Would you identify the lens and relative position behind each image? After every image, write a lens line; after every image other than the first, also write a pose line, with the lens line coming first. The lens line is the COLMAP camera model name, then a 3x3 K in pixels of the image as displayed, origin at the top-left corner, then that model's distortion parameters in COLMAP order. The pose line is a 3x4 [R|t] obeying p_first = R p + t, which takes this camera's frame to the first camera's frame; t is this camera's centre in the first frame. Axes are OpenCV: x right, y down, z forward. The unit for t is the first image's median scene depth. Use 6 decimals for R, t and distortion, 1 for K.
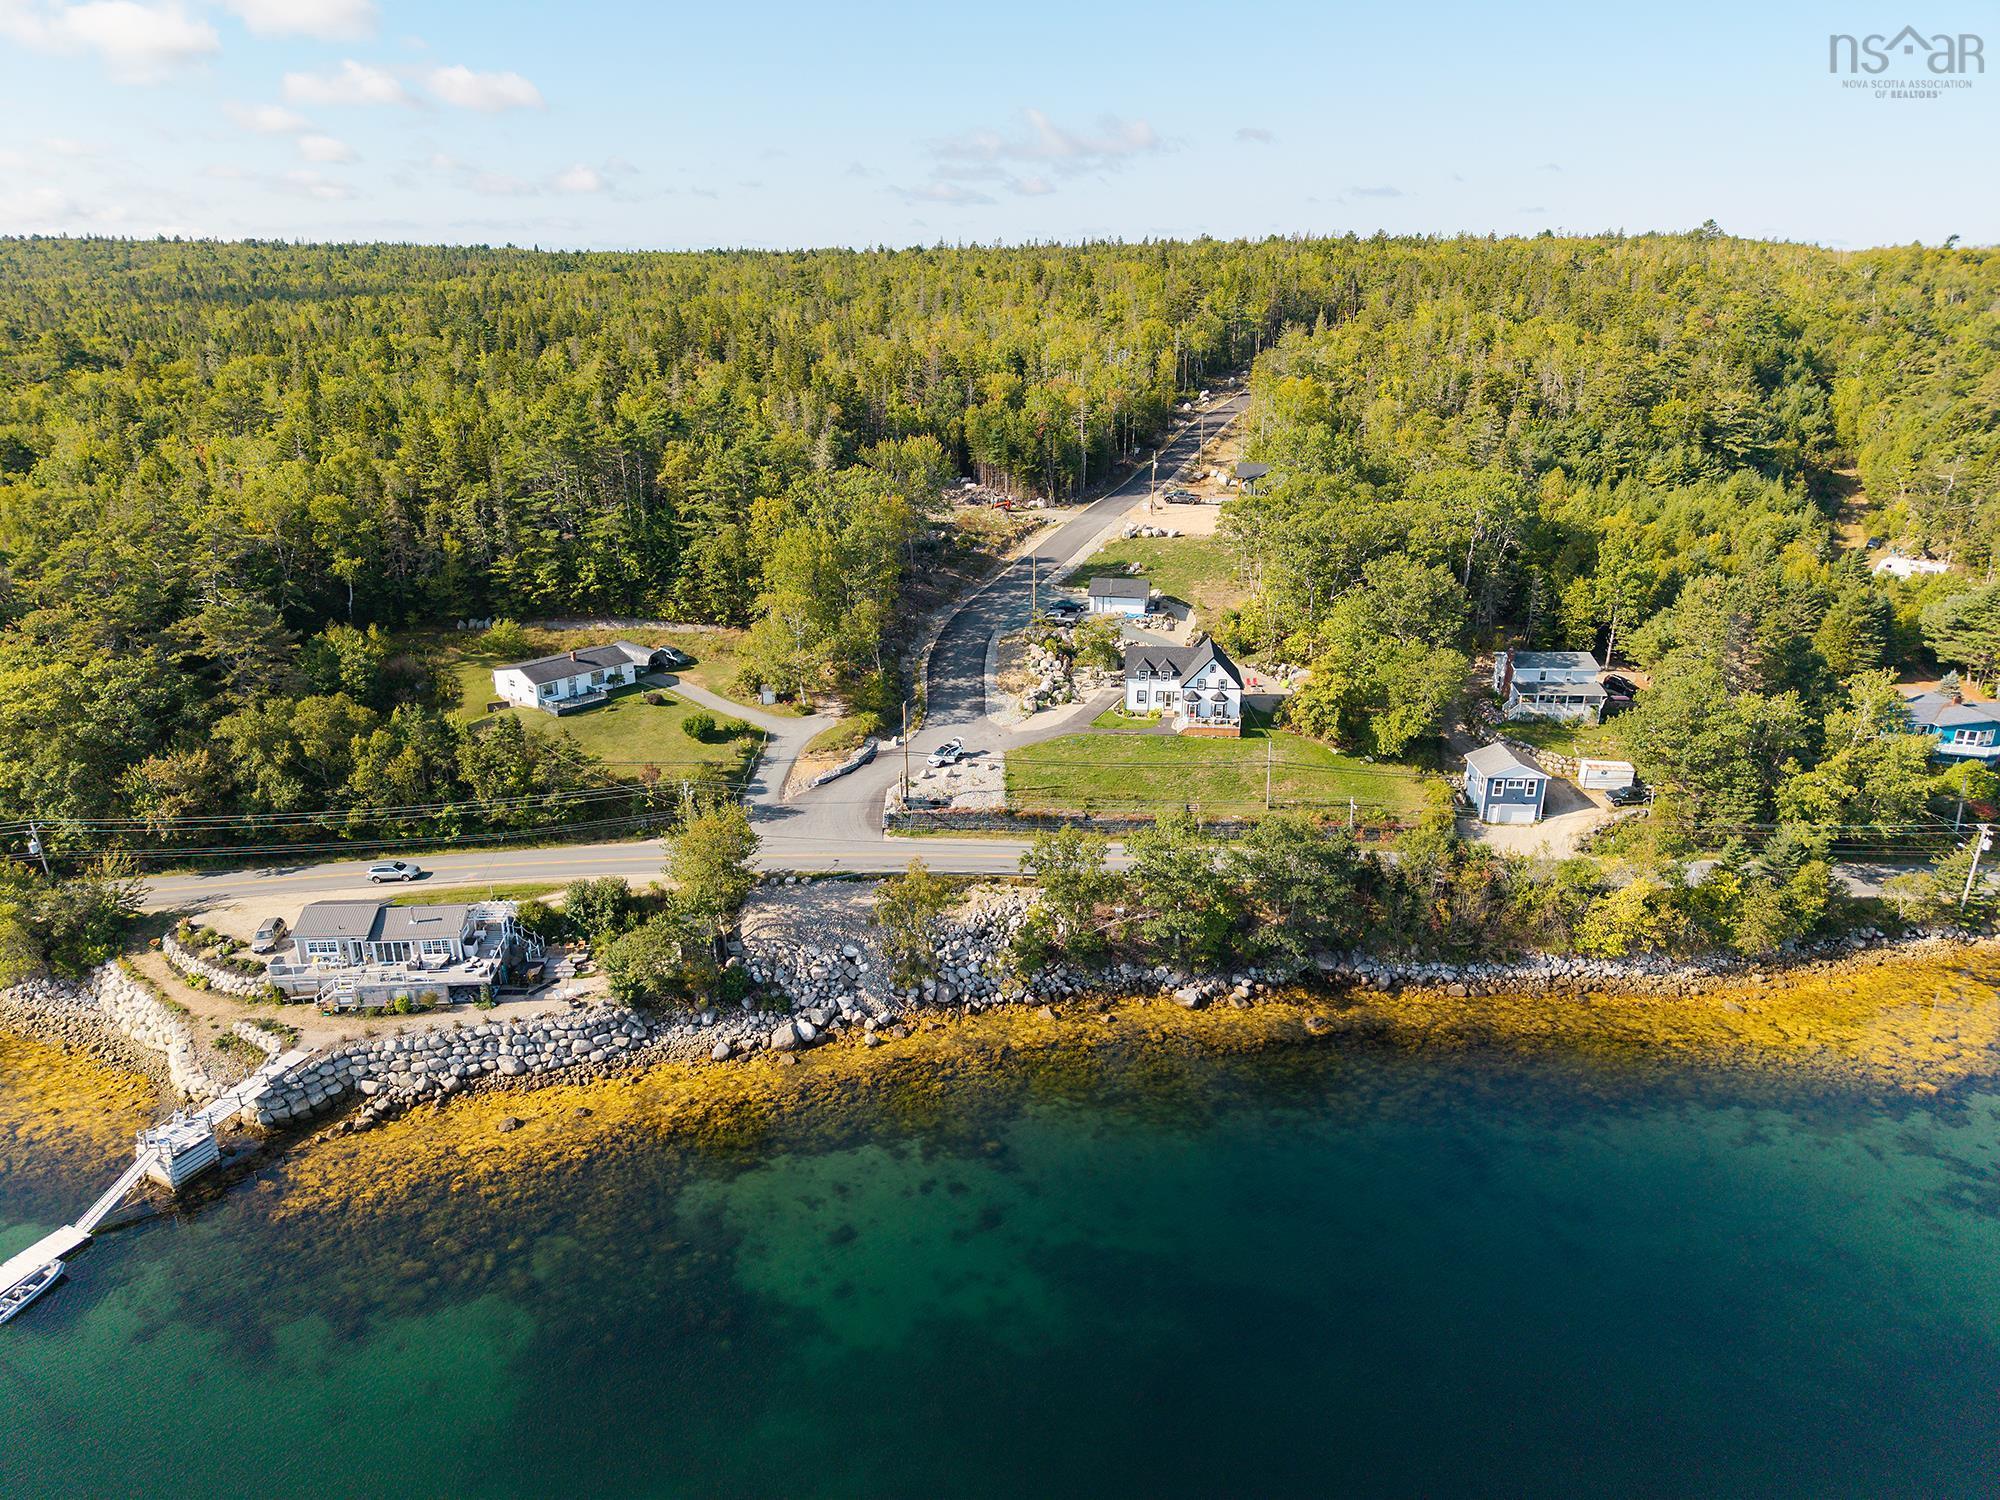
lens RADIAL K [[1337.3, 0, 999.7], [0, 1337.3, 758.5], [0, 0, 1]] dist [0.020878, -0.017209]
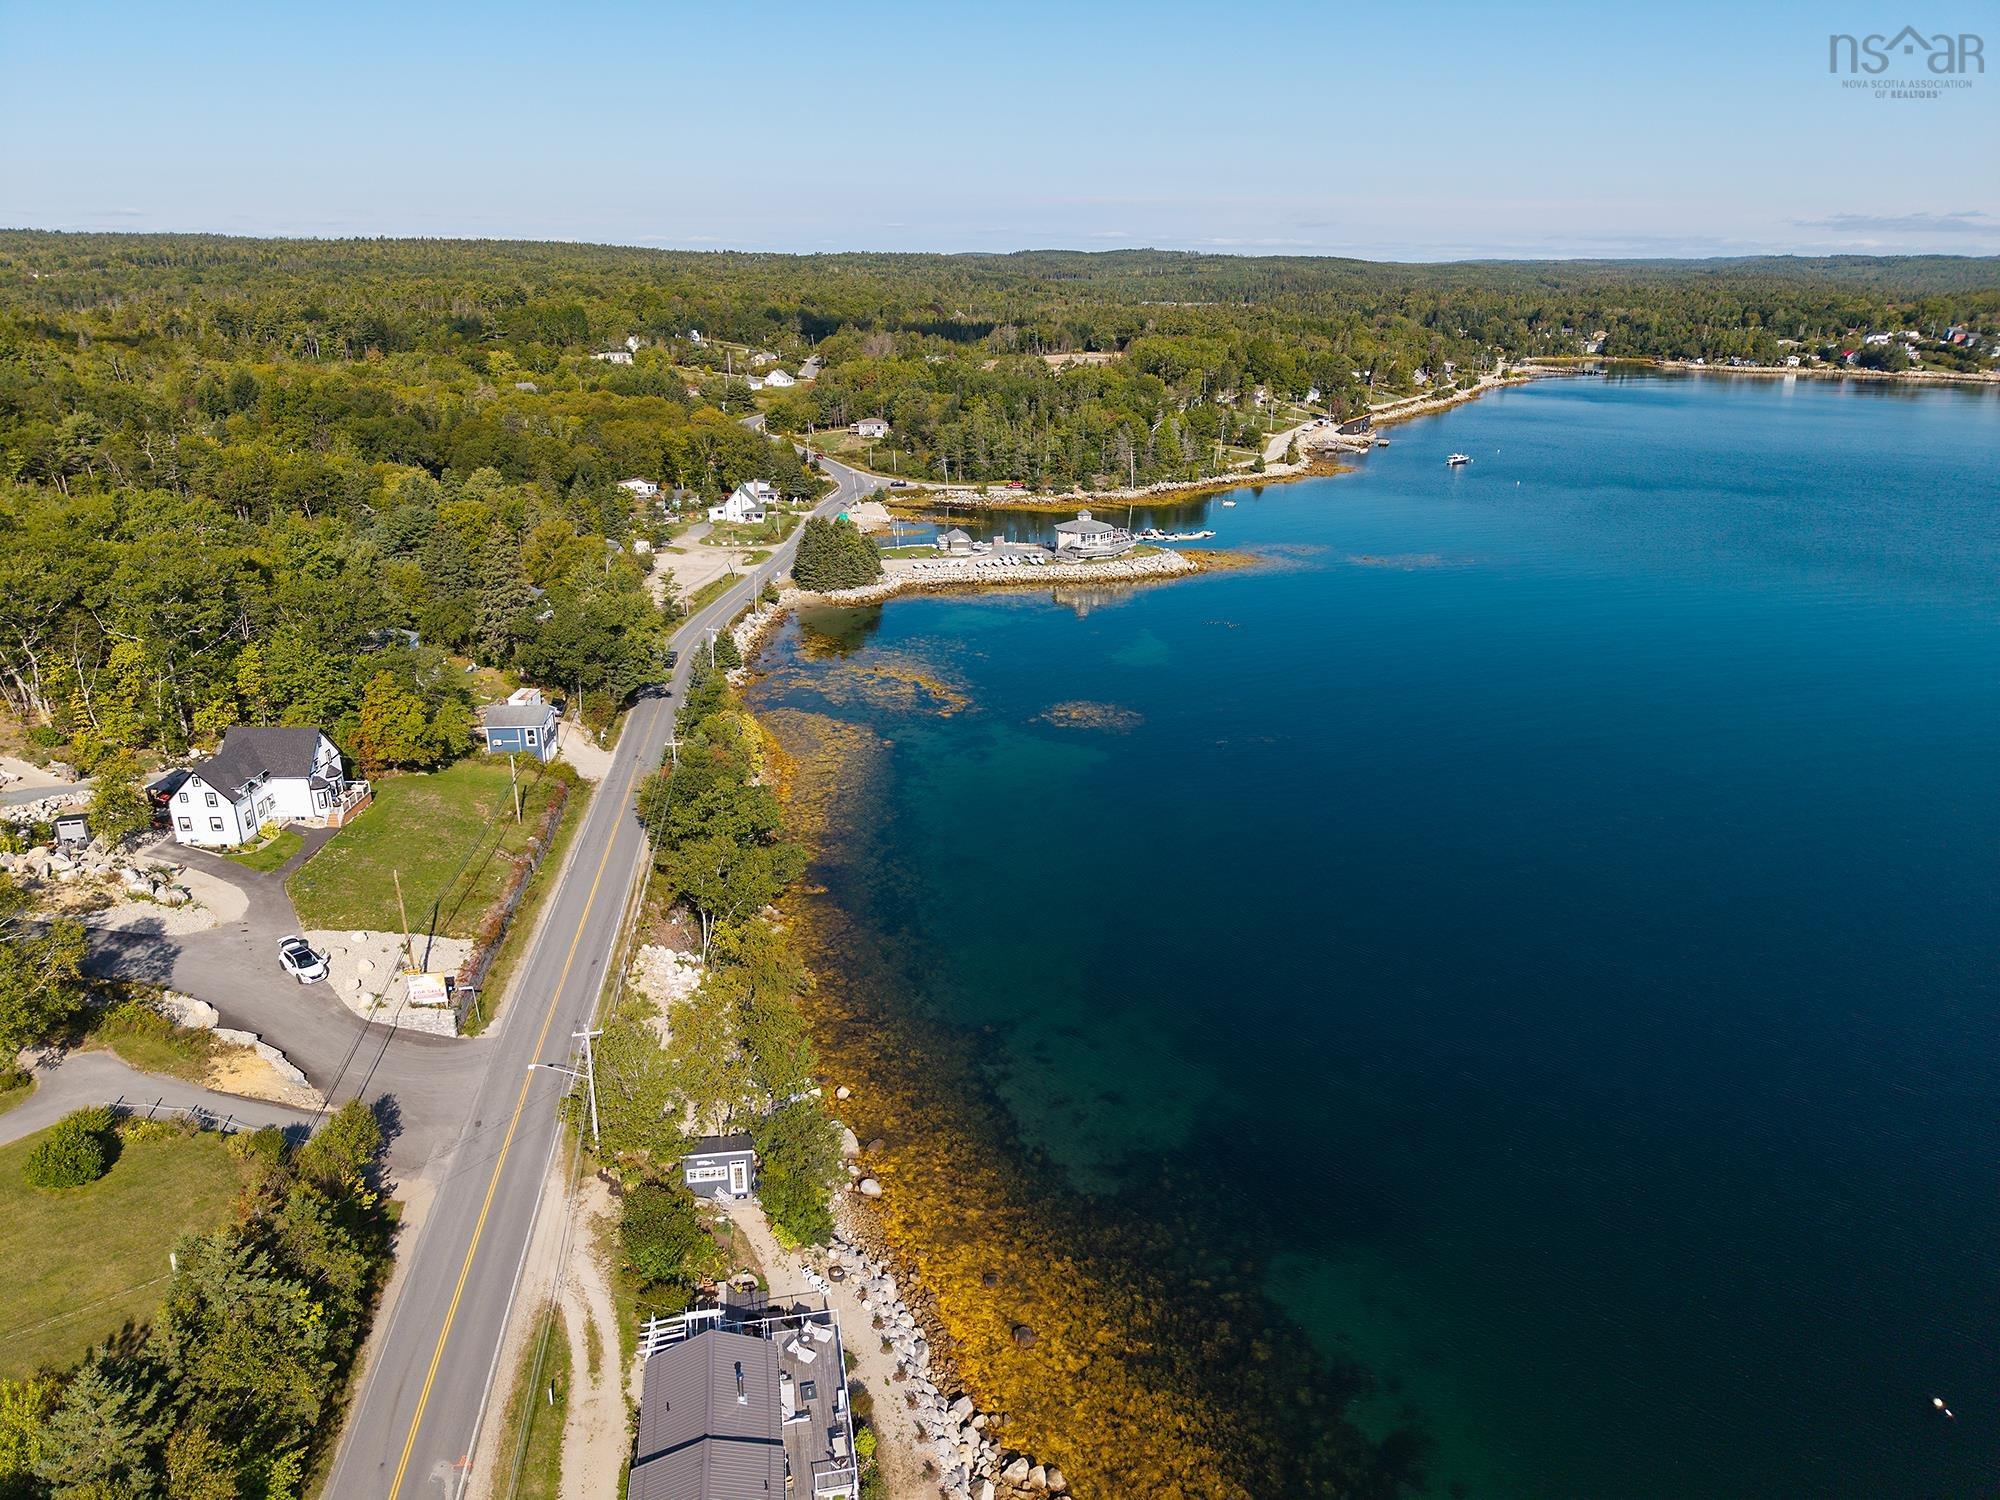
lens RADIAL K [[1334.4, 0, 1000.2], [0, 1334.4, 759.5], [0, 0, 1]] dist [0.040097, -0.046997]
pose [[-0.103443, -0.342566, 0.933782, -0.779613], [0.329507, 0.874001, 0.357137, -0.252798], [-0.938469, 0.344631, 0.022469, 0.683963]]
